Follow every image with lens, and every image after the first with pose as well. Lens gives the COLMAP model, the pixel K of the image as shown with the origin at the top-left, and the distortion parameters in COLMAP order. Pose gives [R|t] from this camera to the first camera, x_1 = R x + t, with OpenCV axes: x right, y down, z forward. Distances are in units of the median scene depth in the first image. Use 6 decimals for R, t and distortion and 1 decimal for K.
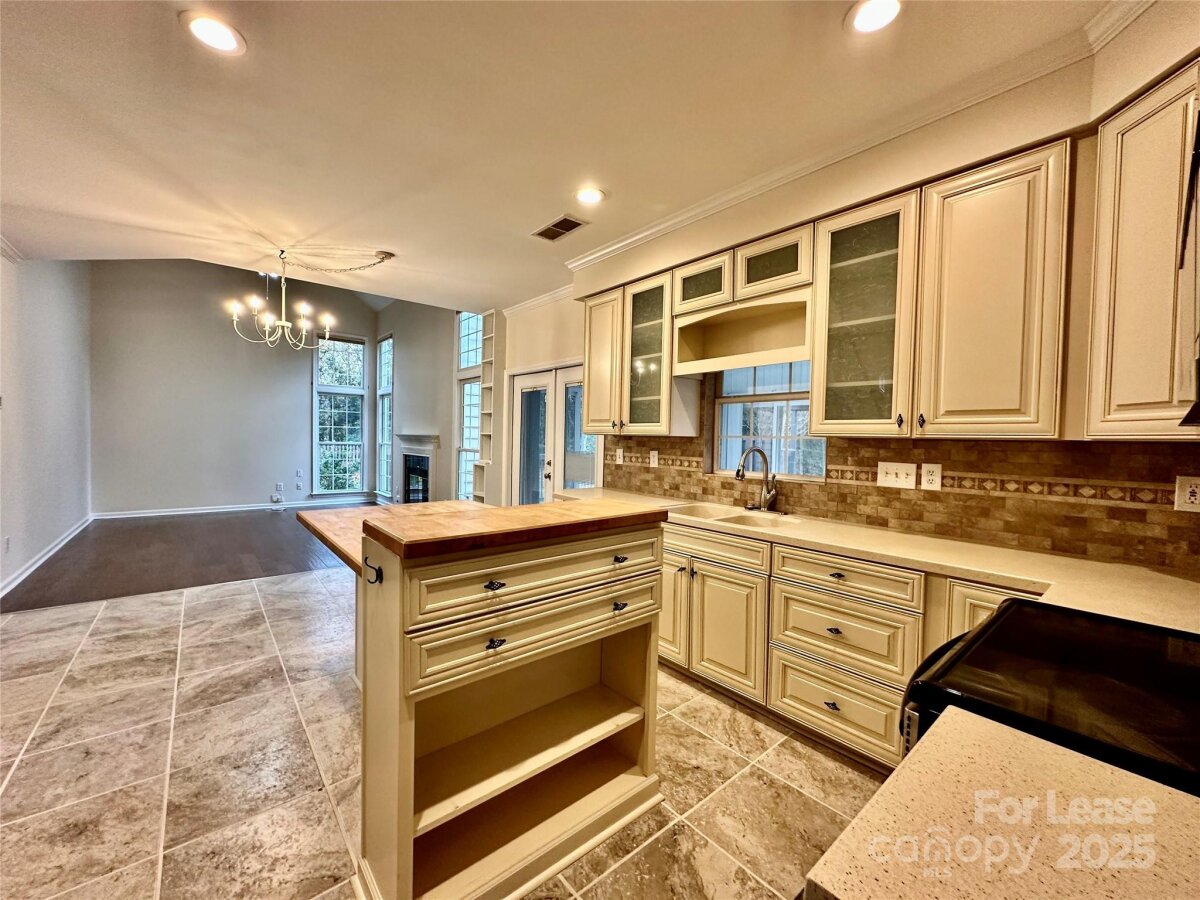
lens RADIAL K [[478.7, 0, 597.7], [0, 478.7, 450.6], [0, 0, 1]] dist [-0.001170, 0.000594]
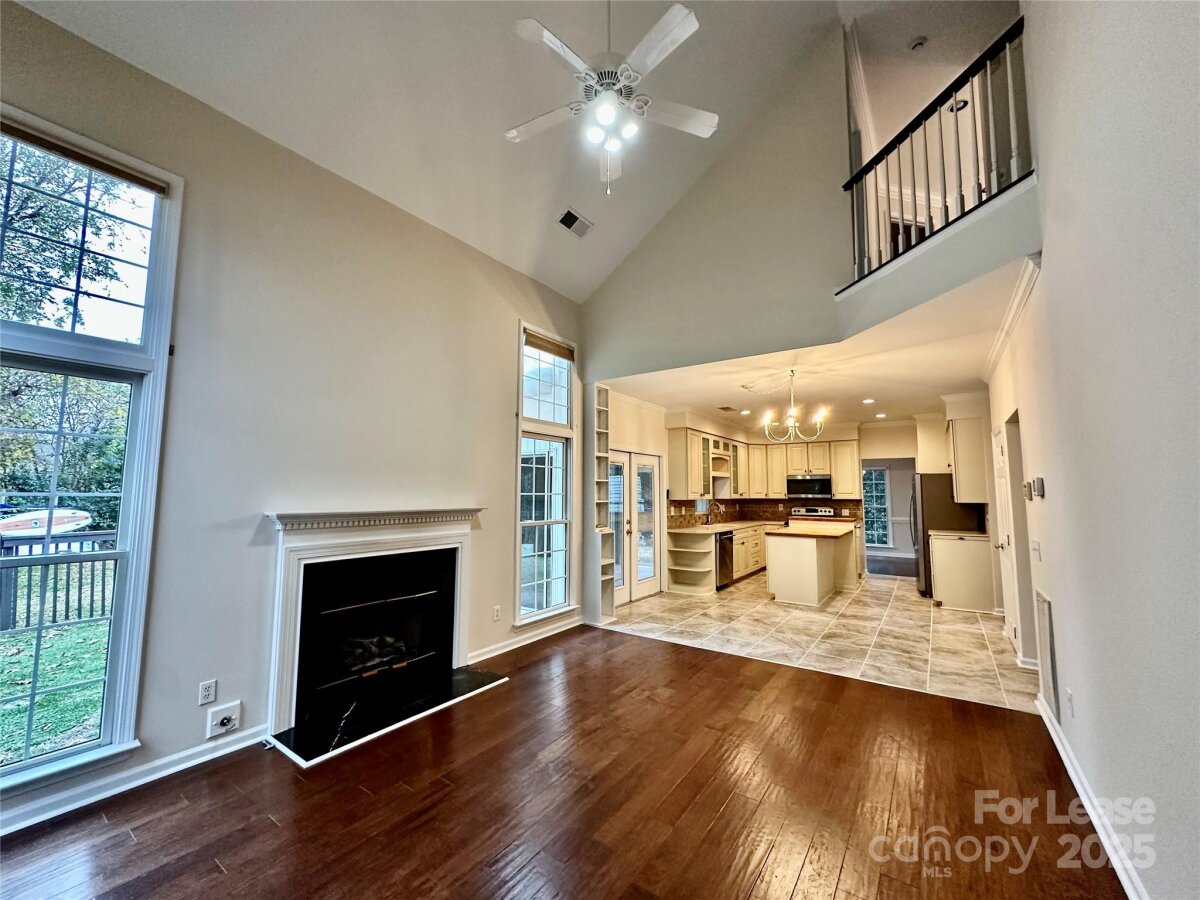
lens RADIAL K [[478.7, 0, 597.7], [0, 478.7, 450.6], [0, 0, 1]] dist [-0.001170, 0.000594]
pose [[-0.257697, 0.062800, 0.964183, -1.930949], [0.015571, 0.998026, -0.060843, -0.129607], [-0.966100, -0.000666, -0.258167, 2.011052]]
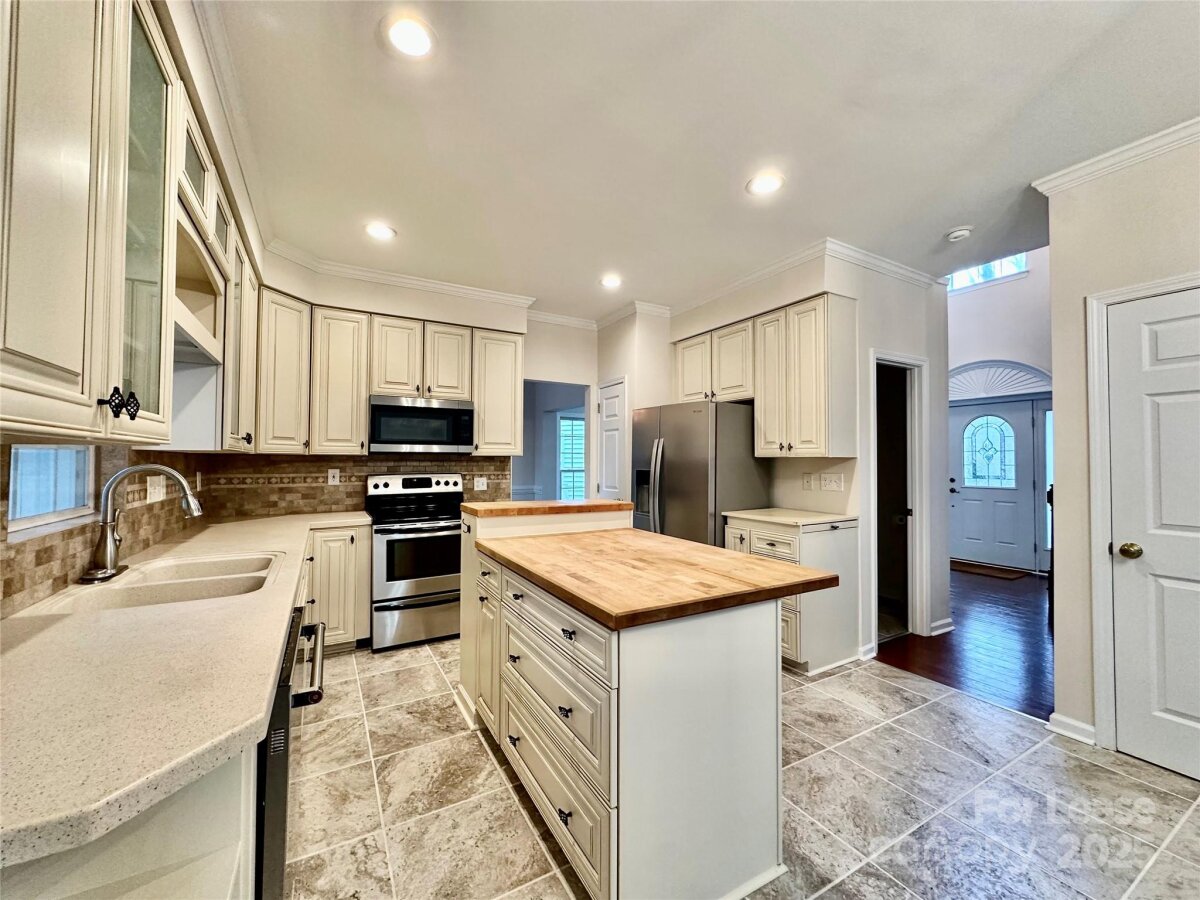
lens RADIAL K [[478.7, 0, 597.7], [0, 478.7, 450.6], [0, 0, 1]] dist [-0.001170, 0.000594]
pose [[-0.983431, -0.022023, 0.179939, -0.283582], [-0.020974, 0.999750, 0.007731, -0.034817], [-0.180064, 0.003829, -0.983647, 1.222152]]
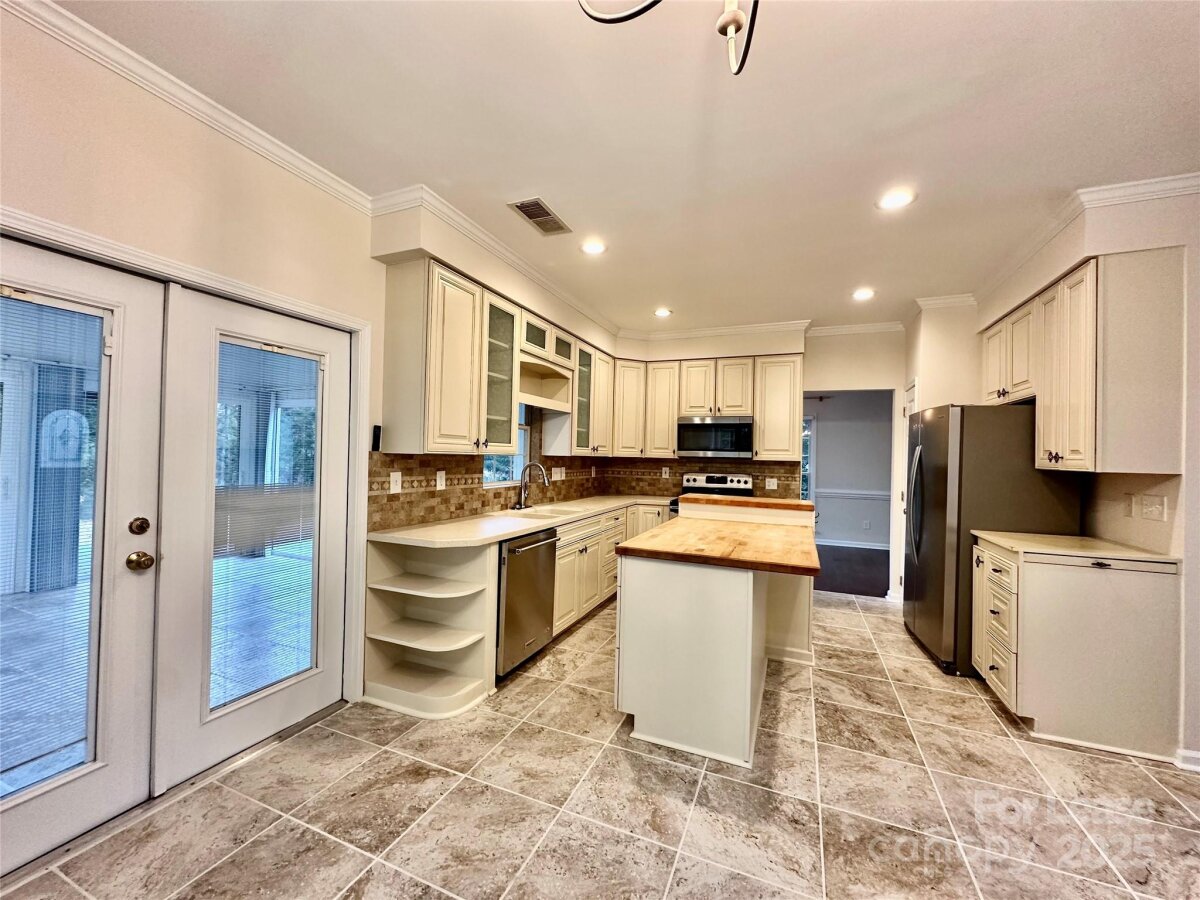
lens RADIAL K [[478.7, 0, 597.7], [0, 478.7, 450.6], [0, 0, 1]] dist [-0.001170, 0.000594]
pose [[-0.457994, -0.025076, 0.888601, -0.830630], [-0.010763, 0.999685, 0.022663, -0.062913], [-0.888890, 0.000815, -0.458120, 1.207208]]
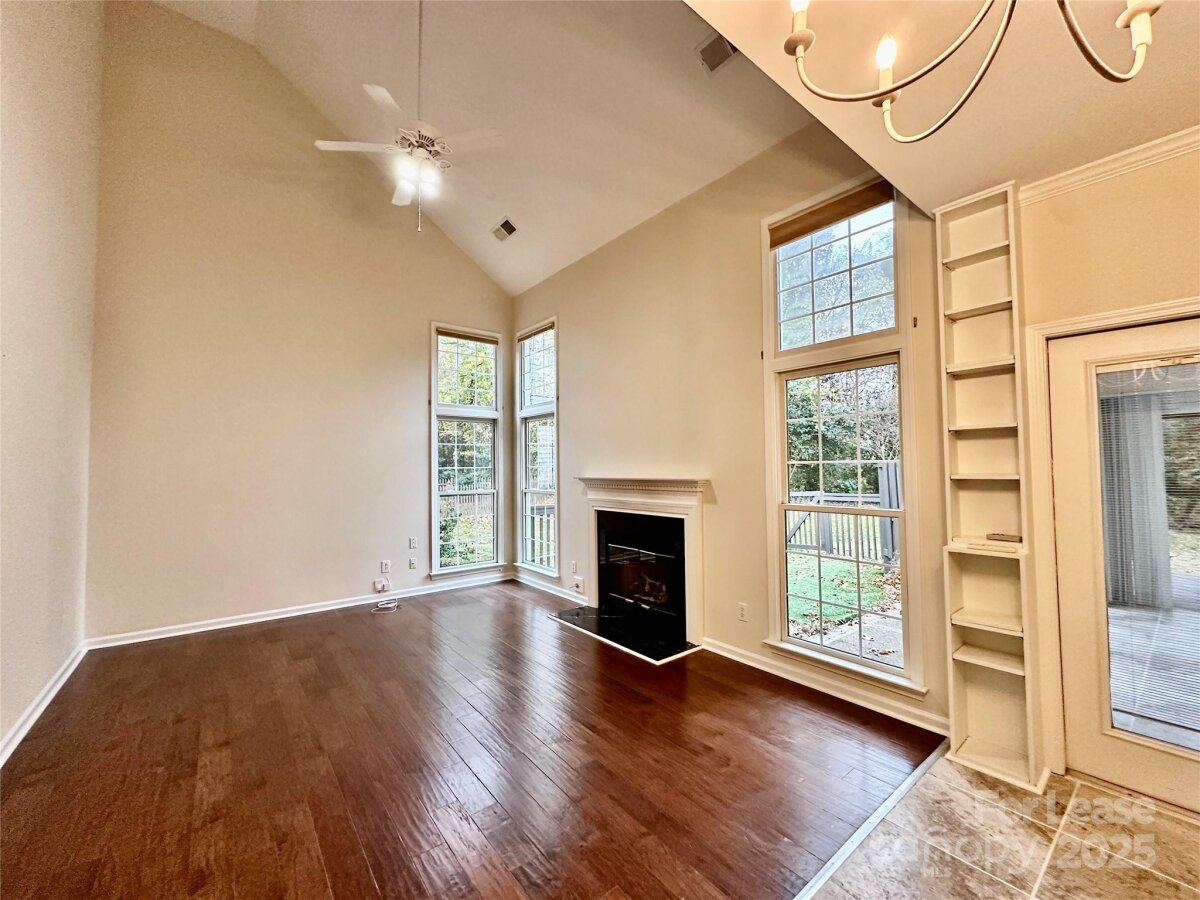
lens RADIAL K [[478.7, 0, 597.7], [0, 478.7, 450.6], [0, 0, 1]] dist [-0.001170, 0.000594]
pose [[0.999181, -0.031692, -0.025176, -0.886557], [0.030086, 0.997636, -0.061792, -0.069117], [0.027075, 0.060984, 0.997771, 0.901309]]
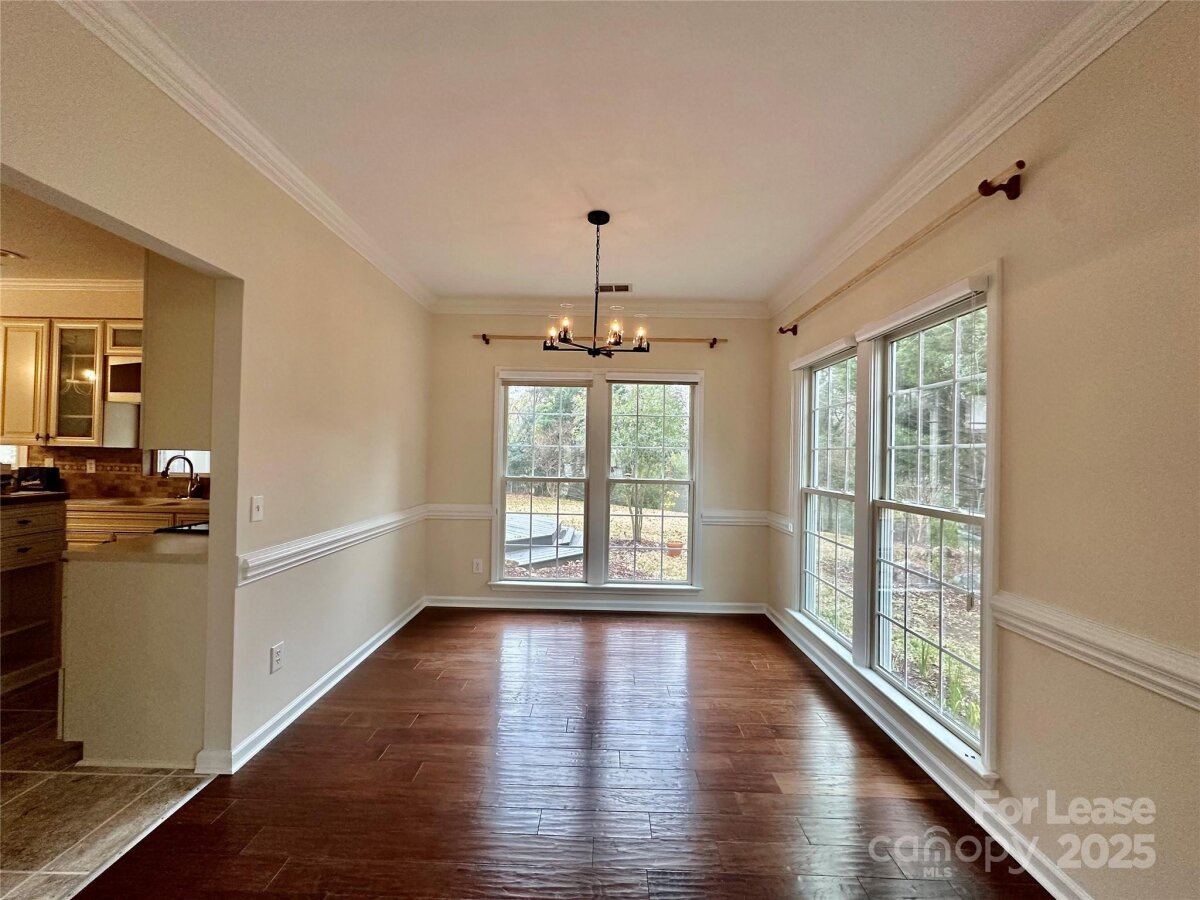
lens RADIAL K [[478.7, 0, 597.7], [0, 478.7, 450.6], [0, 0, 1]] dist [-0.001170, 0.000594]
pose [[0.655881, -0.001573, 0.754863, 0.048634], [0.015432, 0.999817, -0.011325, 0.012052], [-0.754707, 0.019077, 0.655785, -0.767401]]
